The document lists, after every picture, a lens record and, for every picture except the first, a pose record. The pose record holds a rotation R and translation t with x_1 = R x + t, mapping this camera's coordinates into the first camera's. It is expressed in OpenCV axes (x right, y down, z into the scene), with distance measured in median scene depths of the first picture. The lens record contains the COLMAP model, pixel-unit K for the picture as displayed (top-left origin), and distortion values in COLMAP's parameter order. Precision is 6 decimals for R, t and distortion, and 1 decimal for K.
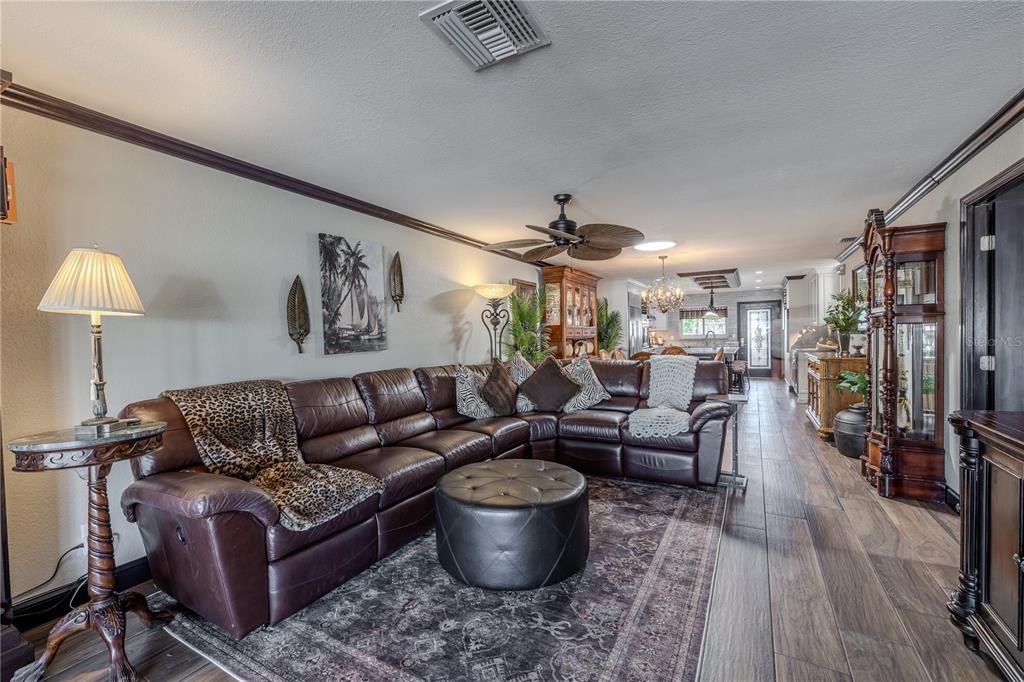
lens RADIAL K [[436.8, 0, 507.7], [0, 436.8, 352.5], [0, 0, 1]] dist [0.001013, 0.001118]
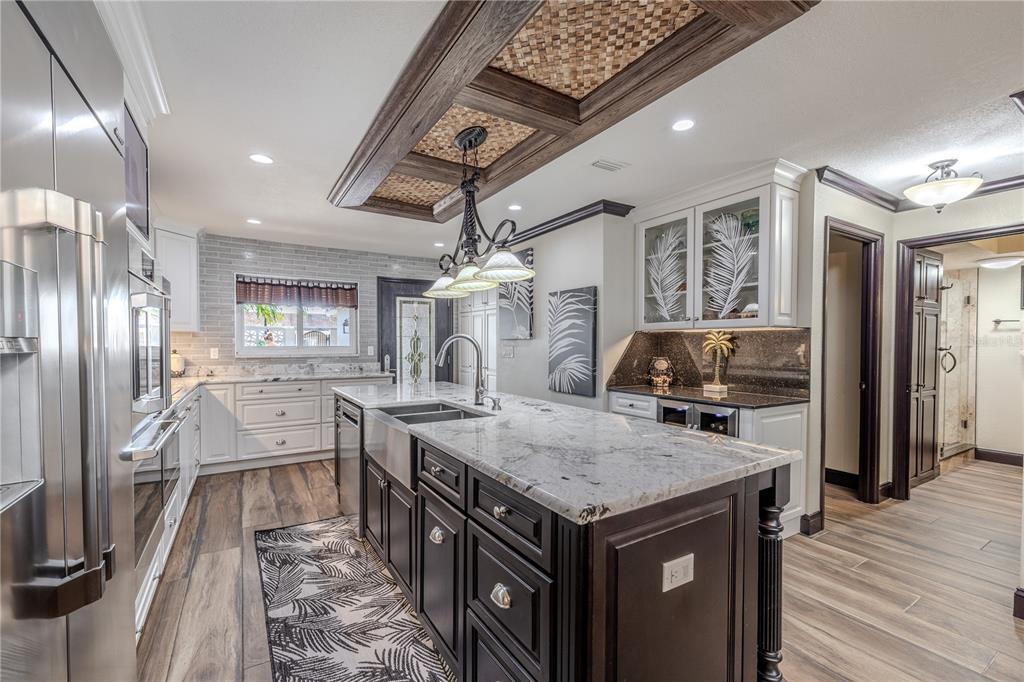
lens RADIAL K [[436.8, 0, 507.7], [0, 436.8, 352.5], [0, 0, 1]] dist [0.001013, 0.001118]
pose [[0.485744, 0.004587, 0.874089, 0.668009], [0.016943, 0.999749, -0.014662, -0.093312], [-0.873937, 0.021932, 0.485545, 2.275295]]
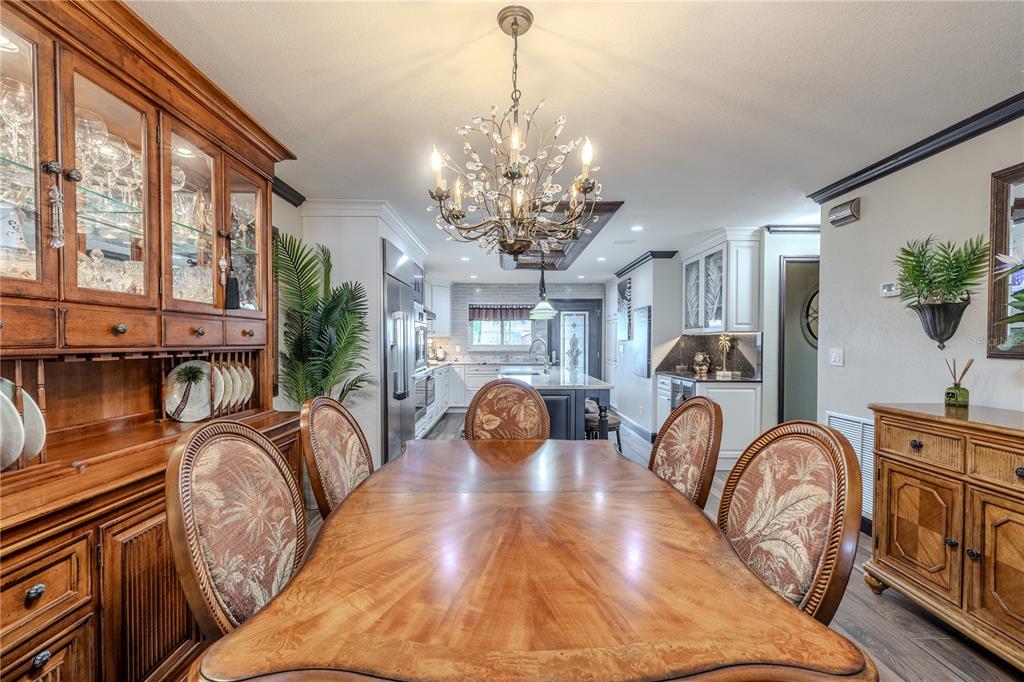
lens RADIAL K [[436.8, 0, 507.7], [0, 436.8, 352.5], [0, 0, 1]] dist [0.001013, 0.001118]
pose [[0.867451, 0.011961, 0.497378, 0.442245], [-0.003536, 0.999834, -0.017877, -0.062570], [-0.497510, 0.013749, 0.867349, 1.492724]]
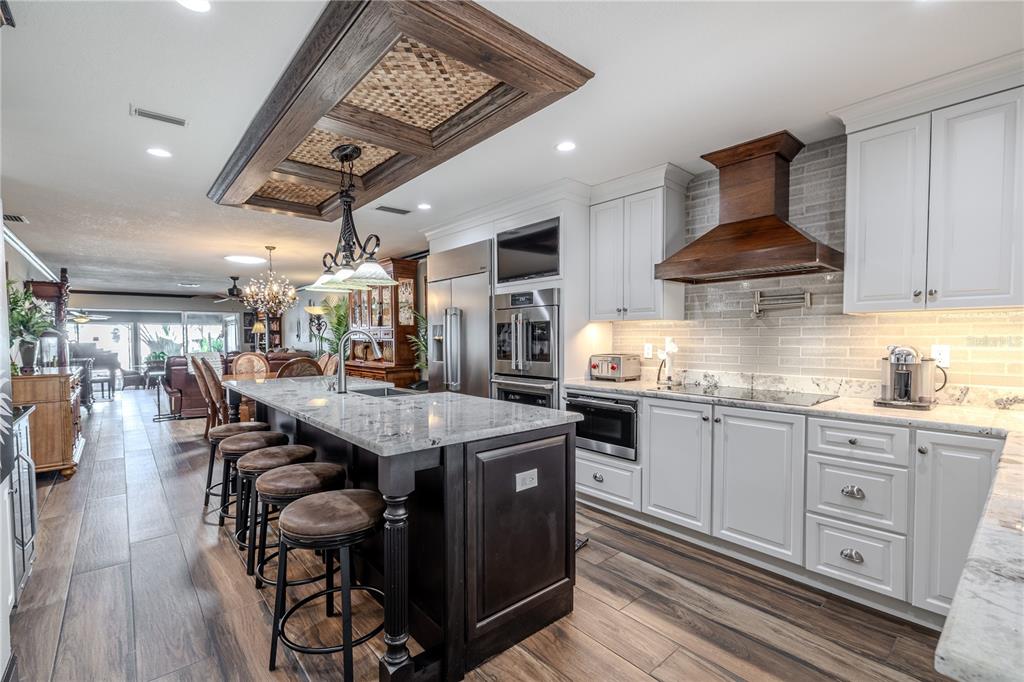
lens RADIAL K [[451.3, 0, 513.1], [0, 451.3, 351.8], [0, 0, 1]] dist [0.000800, 0.000091]
pose [[-0.332537, 0.054444, -0.941518, 1.899283], [-0.019894, 0.997705, 0.064720, -0.151333], [0.942880, 0.040253, -0.330690, 3.200907]]
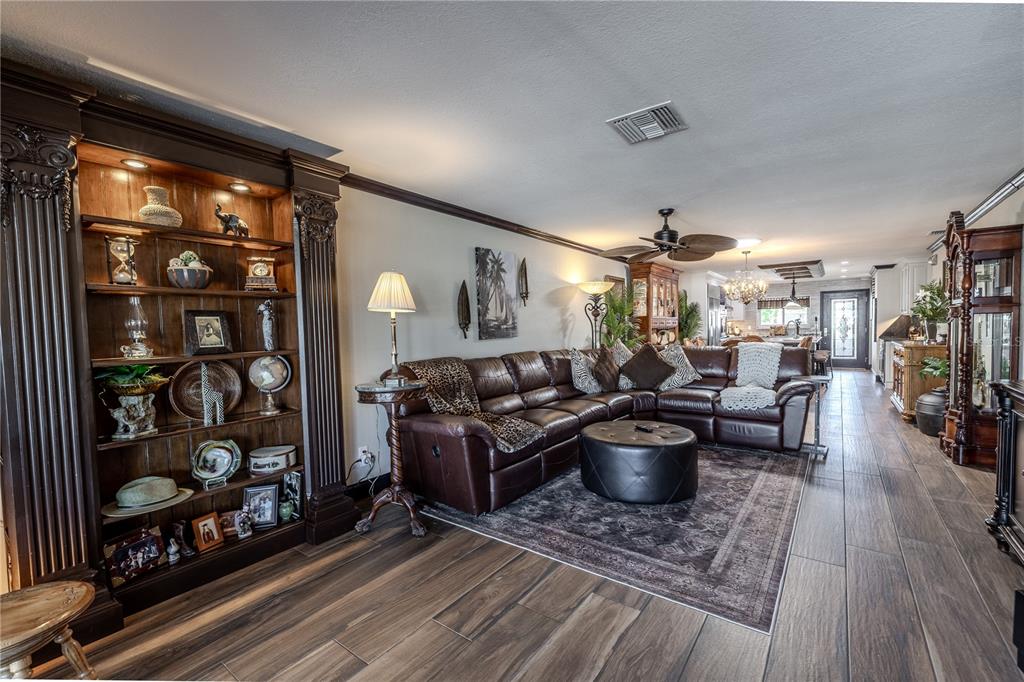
lens RADIAL K [[436.8, 0, 507.7], [0, 436.8, 352.5], [0, 0, 1]] dist [0.001013, 0.001118]
pose [[0.990875, 0.006026, -0.134650, -0.148643], [-0.003200, 0.999770, 0.021196, 0.014067], [0.134746, -0.020572, 0.990667, -0.275764]]
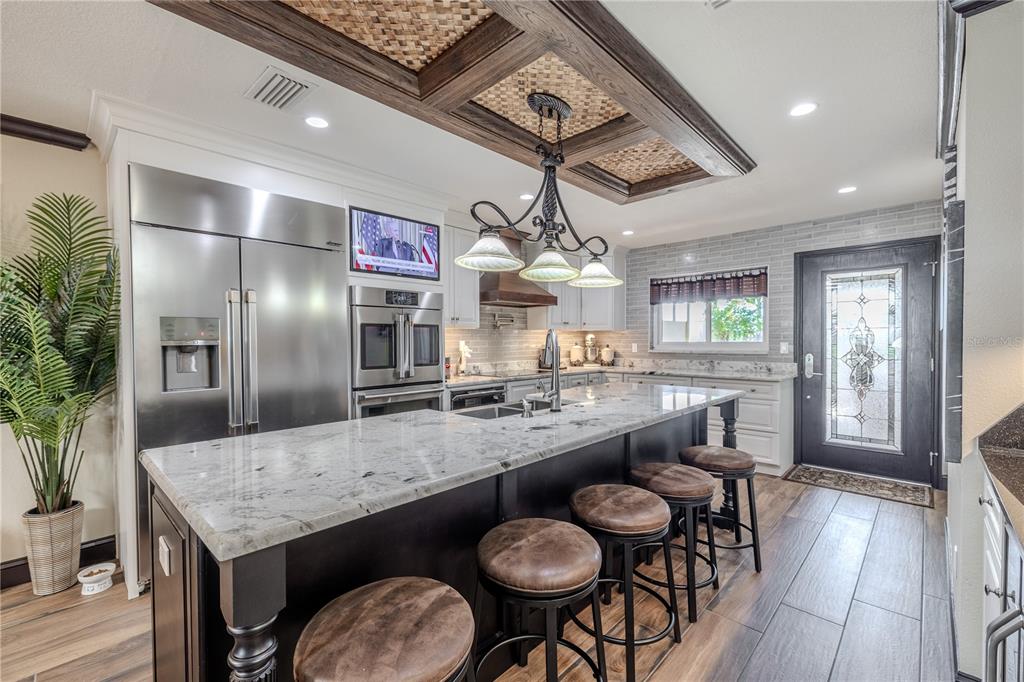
lens RADIAL K [[432.3, 0, 507.7], [0, 432.3, 347.4], [0, 0, 1]] dist [-0.000959, -0.000022]
pose [[0.967561, 0.021641, -0.251709, 1.336787], [-0.024645, 0.999658, -0.008786, -0.101762], [0.251433, 0.014704, 0.967763, 2.066260]]
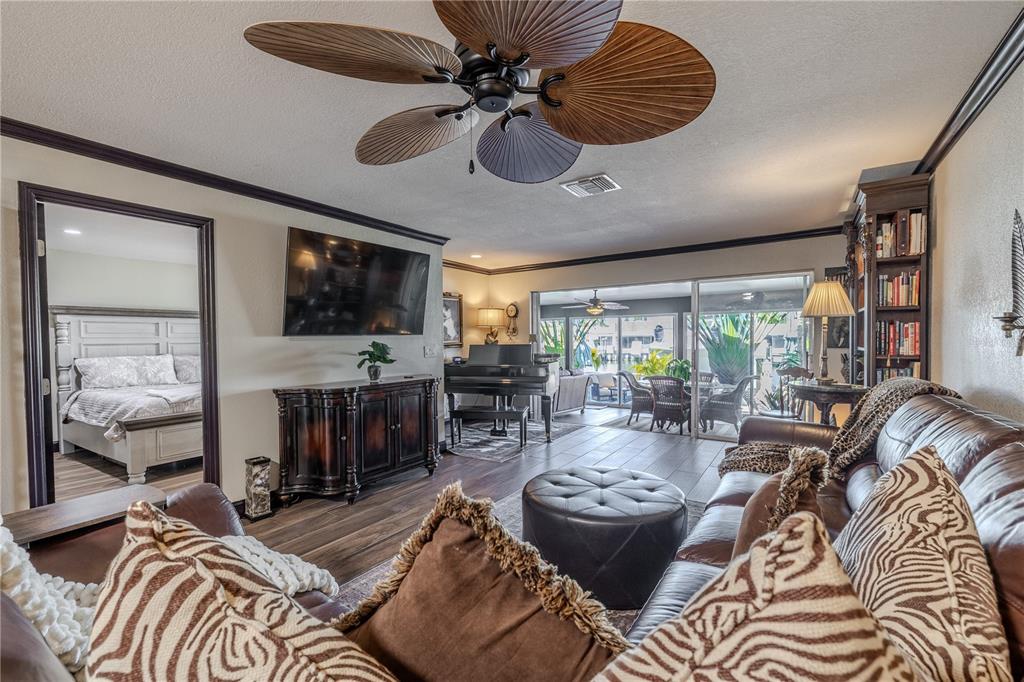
lens RADIAL K [[430.8, 0, 515.3], [0, 430.8, 346.0], [0, 0, 1]] dist [-0.001711, -0.000346]
pose [[-0.996260, 0.031893, 0.080309, 0.091064], [0.035948, 0.998124, 0.049570, -0.052434], [-0.078577, 0.052271, -0.995537, 1.407920]]
